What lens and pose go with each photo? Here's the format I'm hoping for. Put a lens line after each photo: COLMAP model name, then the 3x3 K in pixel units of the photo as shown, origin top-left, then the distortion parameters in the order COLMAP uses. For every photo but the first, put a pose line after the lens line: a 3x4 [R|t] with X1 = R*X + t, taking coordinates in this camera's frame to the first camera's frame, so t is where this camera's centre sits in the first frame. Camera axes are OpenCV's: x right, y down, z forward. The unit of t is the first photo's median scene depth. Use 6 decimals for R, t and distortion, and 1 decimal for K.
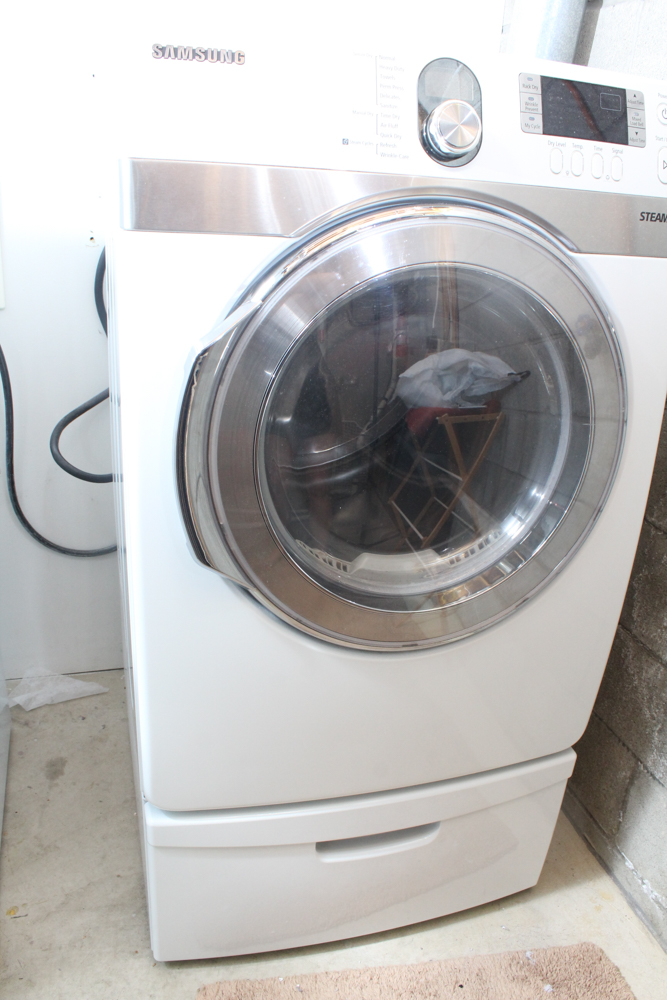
lens RADIAL K [[838.2, 0, 342.4], [0, 838.2, 498.2], [0, 0, 1]] dist [-0.122885, 0.082940]
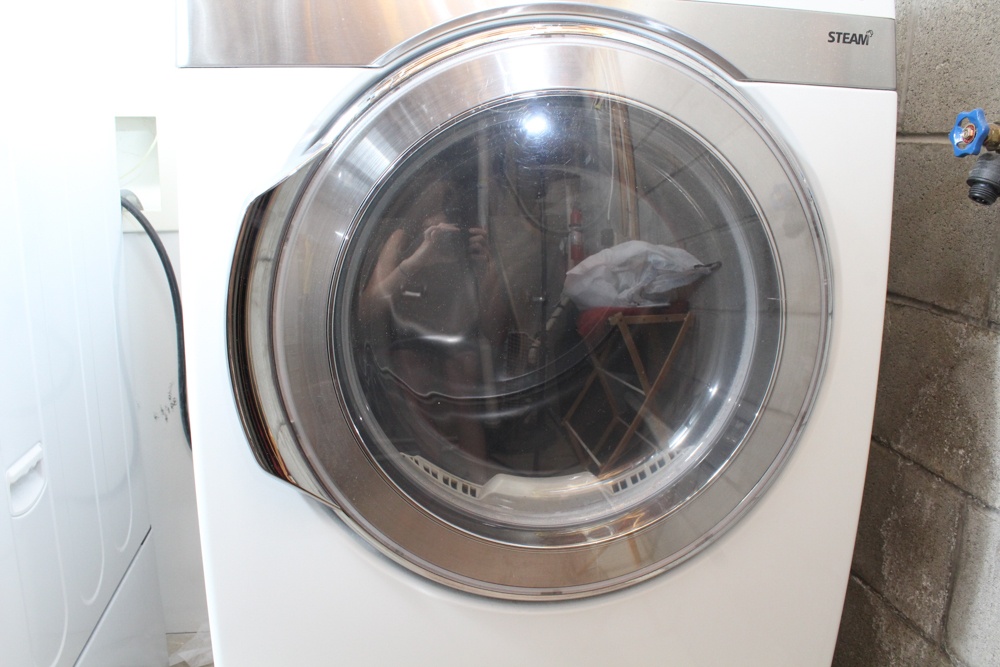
lens RADIAL K [[805.4, 0, 505.0], [0, 805.4, 338.6], [0, 0, 1]] dist [-0.098895, 0.061160]
pose [[0.987952, -0.017807, -0.153734, 0.137352], [-0.009105, 0.984951, -0.172593, 0.064601], [0.154494, 0.171913, 0.972922, 0.214511]]
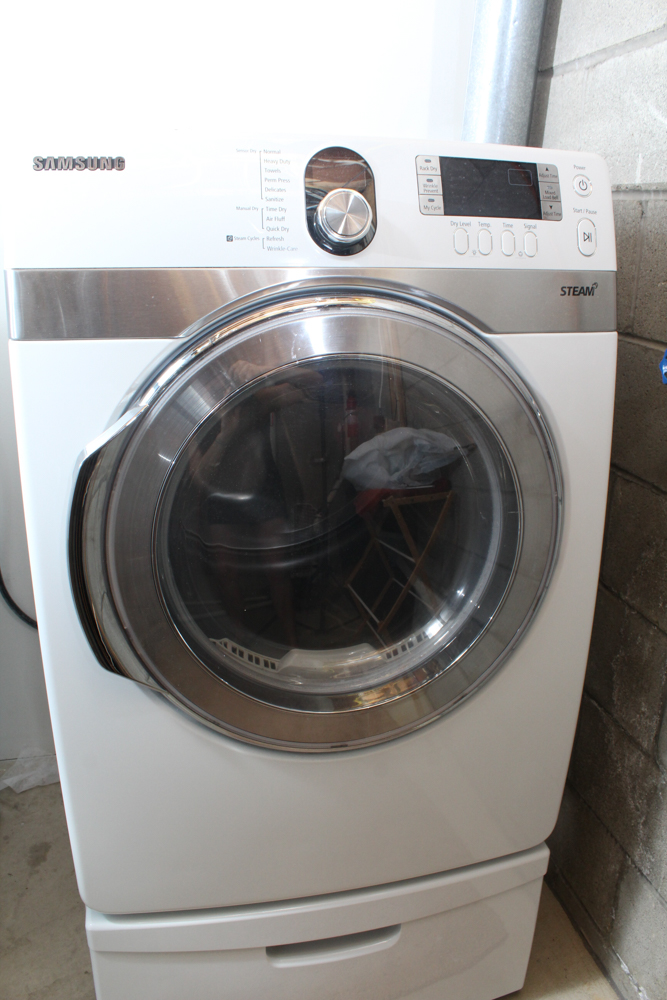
lens RADIAL K [[839.4, 0, 351.1], [0, 839.4, 488.7], [0, 0, 1]] dist [-0.151845, 0.126919]
pose [[0.996976, -0.029973, -0.071699, 0.151643], [0.024912, 0.997203, -0.070467, -0.044808], [0.073610, 0.068468, 0.994934, 0.034236]]
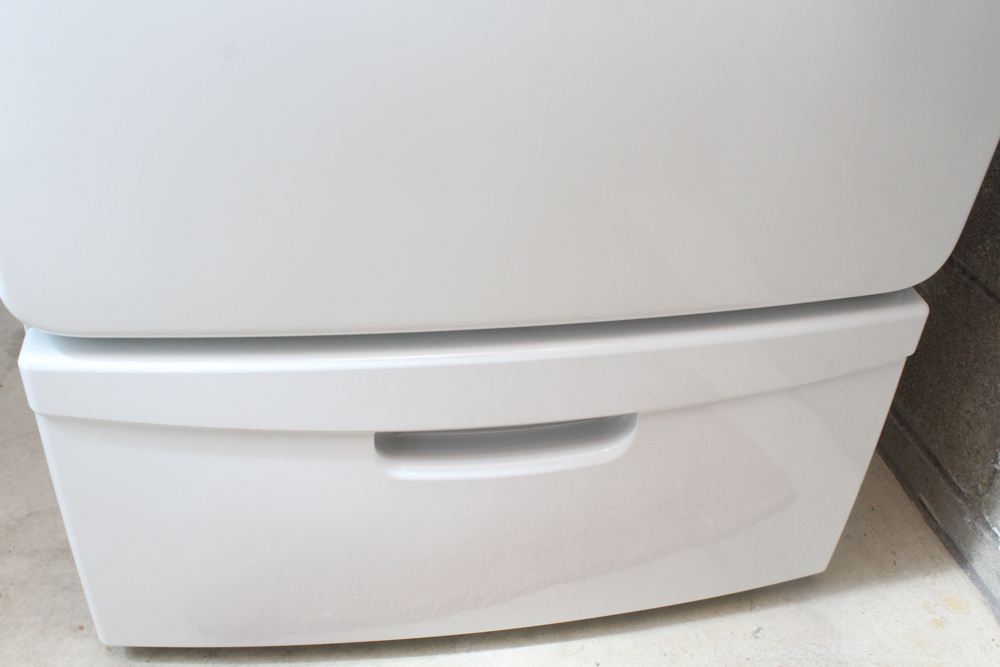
lens RADIAL K [[1018.9, 0, 495.2], [0, 1018.9, 335.3], [0, 0, 1]] dist [-0.048877, 0.000000]
pose [[0.993442, 0.046866, -0.104295, 0.101734], [-0.027804, 0.983777, 0.177226, 0.252140], [0.110909, -0.173163, 0.978628, 0.421546]]
